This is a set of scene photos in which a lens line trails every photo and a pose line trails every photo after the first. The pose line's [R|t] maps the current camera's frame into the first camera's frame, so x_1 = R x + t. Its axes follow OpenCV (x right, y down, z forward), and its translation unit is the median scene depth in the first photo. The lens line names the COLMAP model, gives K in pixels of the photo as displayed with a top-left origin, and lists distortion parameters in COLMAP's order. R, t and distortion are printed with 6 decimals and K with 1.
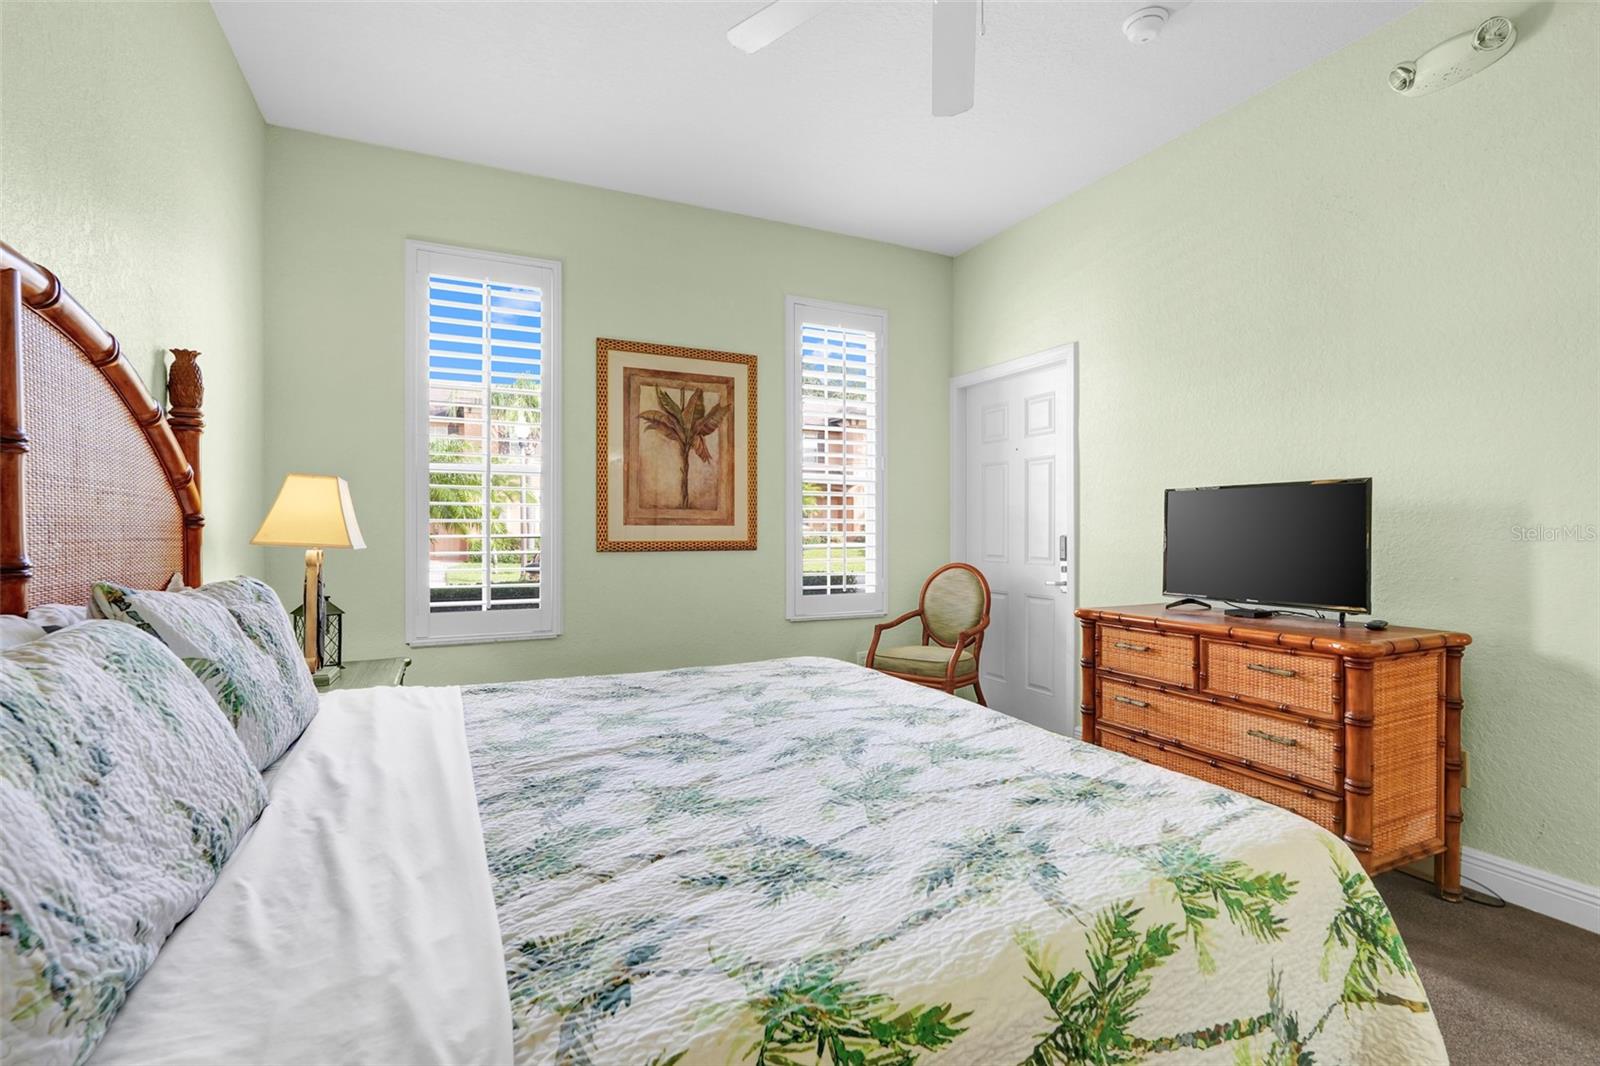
lens RADIAL K [[726.4, 0, 800.0], [0, 726.4, 533.0], [0, 0, 1]] dist [-0.001138, -0.000181]
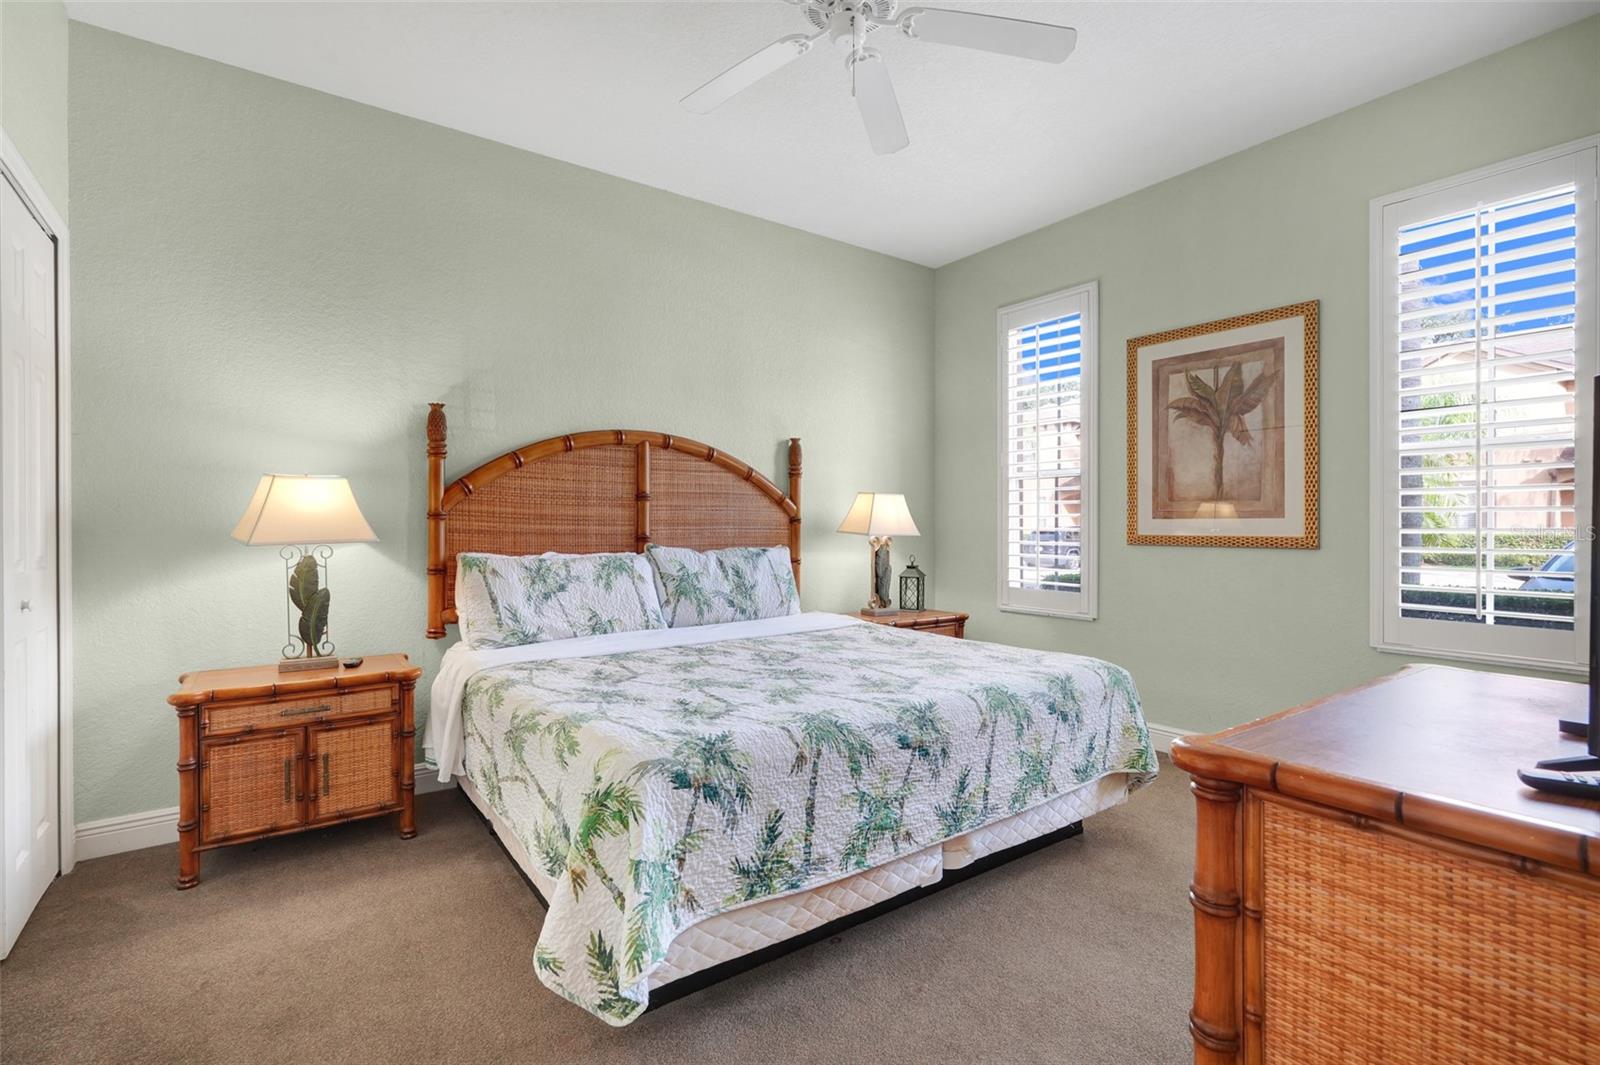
lens RADIAL K [[736.0, 0, 794.0], [0, 736.0, 524.1], [0, 0, 1]] dist [0.003224, 0.000465]
pose [[0.190566, 0.001246, -0.981674, 0.665356], [-0.000888, 0.999999, 0.001096, -0.004346], [0.981674, 0.000663, 0.190567, 0.326282]]
